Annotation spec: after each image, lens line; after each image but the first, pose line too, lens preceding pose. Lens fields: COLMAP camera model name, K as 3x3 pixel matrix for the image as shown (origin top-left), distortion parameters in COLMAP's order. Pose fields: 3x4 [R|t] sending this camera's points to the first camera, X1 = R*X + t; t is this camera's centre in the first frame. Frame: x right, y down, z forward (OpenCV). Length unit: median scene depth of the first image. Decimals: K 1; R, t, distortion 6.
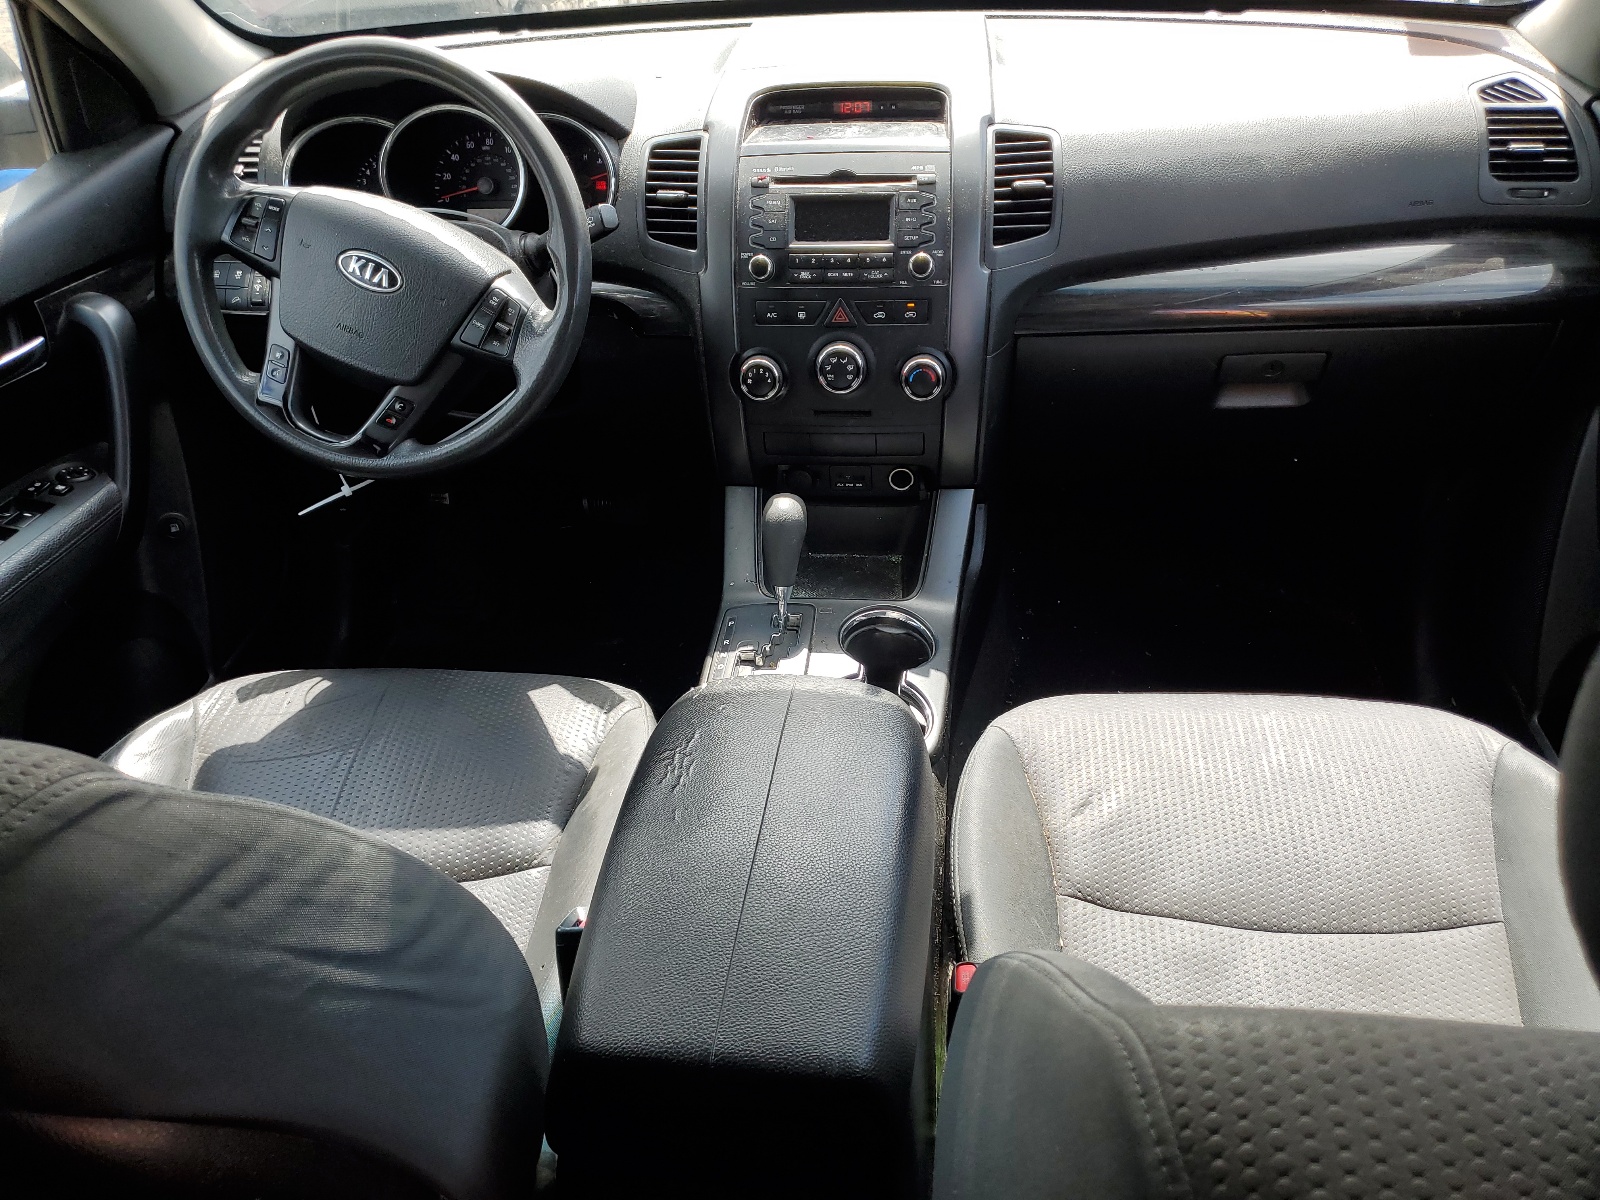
lens RADIAL K [[1089.4, 0, 800.0], [0, 1089.4, 600.0], [0, 0, 1]] dist [-0.001030, -0.000766]
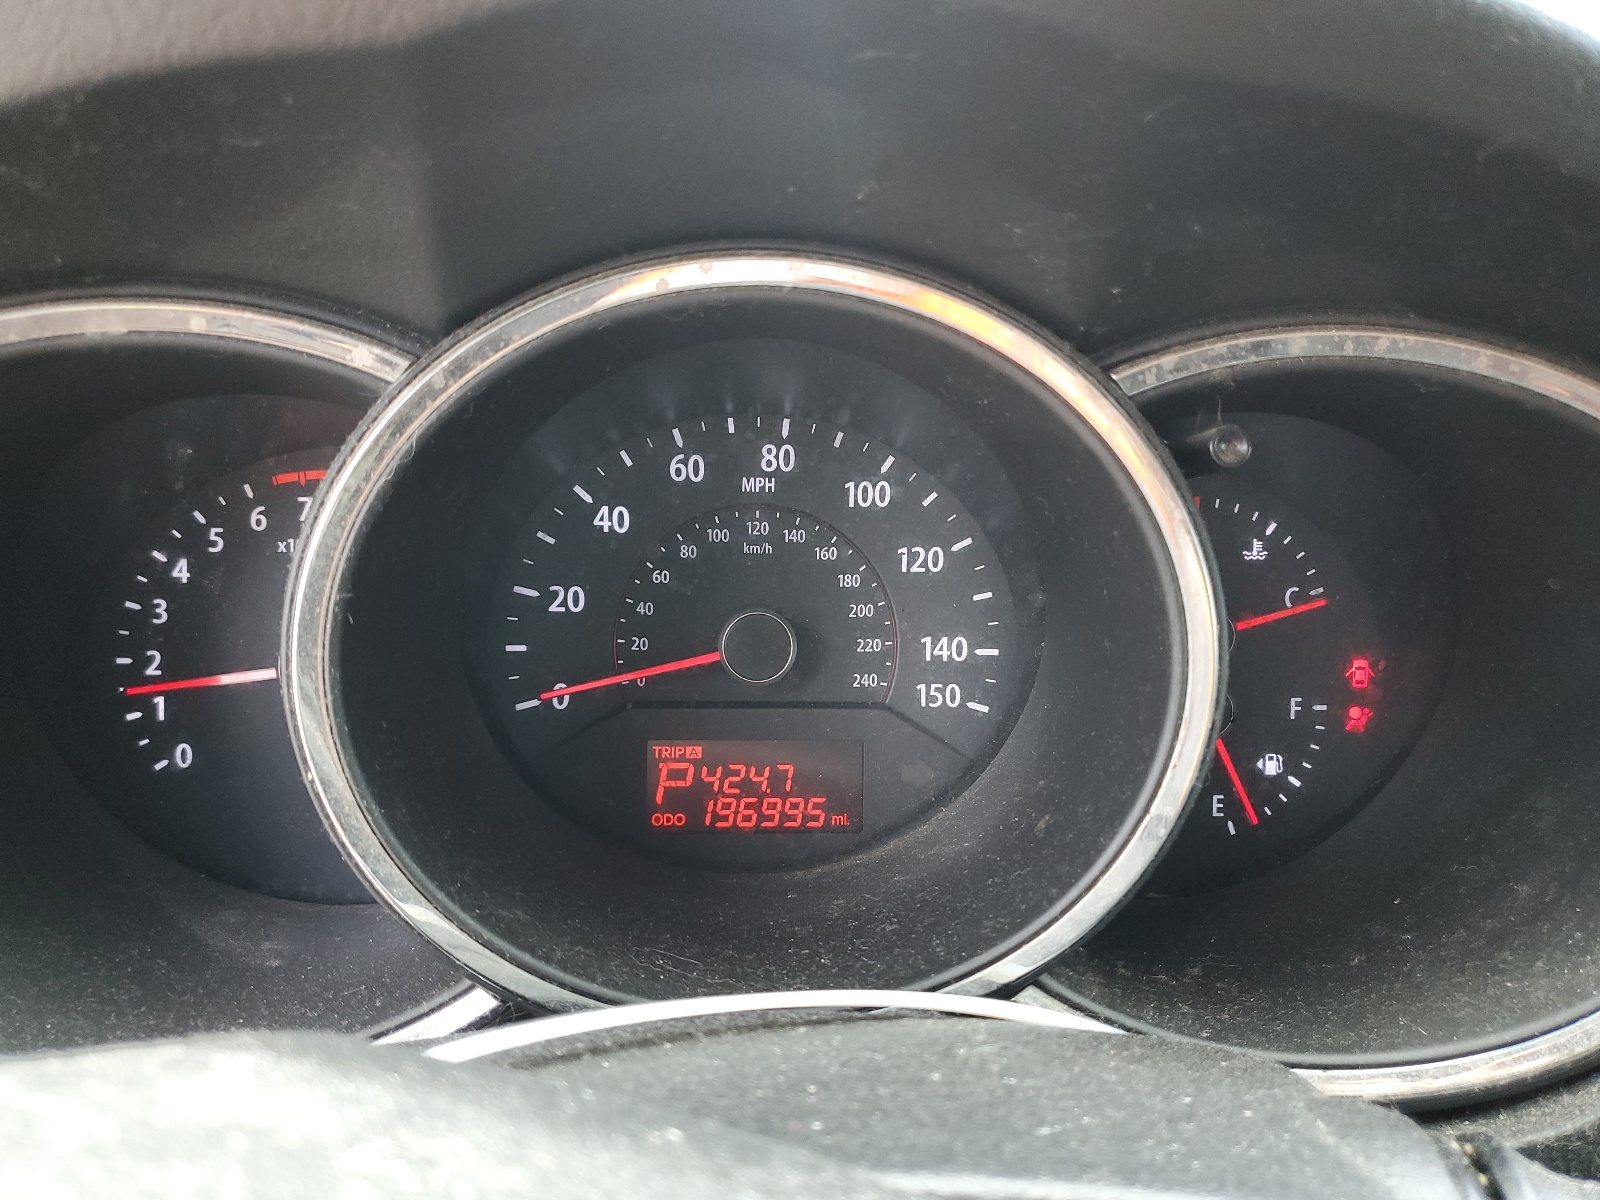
lens RADIAL K [[1089.4, 0, 800.0], [0, 1089.4, 600.0], [0, 0, 1]] dist [-0.001030, -0.000766]
pose [[0.990903, 0.017948, 0.133375, -0.308687], [0.011646, 0.975913, -0.217850, -0.342981], [-0.134073, 0.217421, 0.966826, 0.788139]]
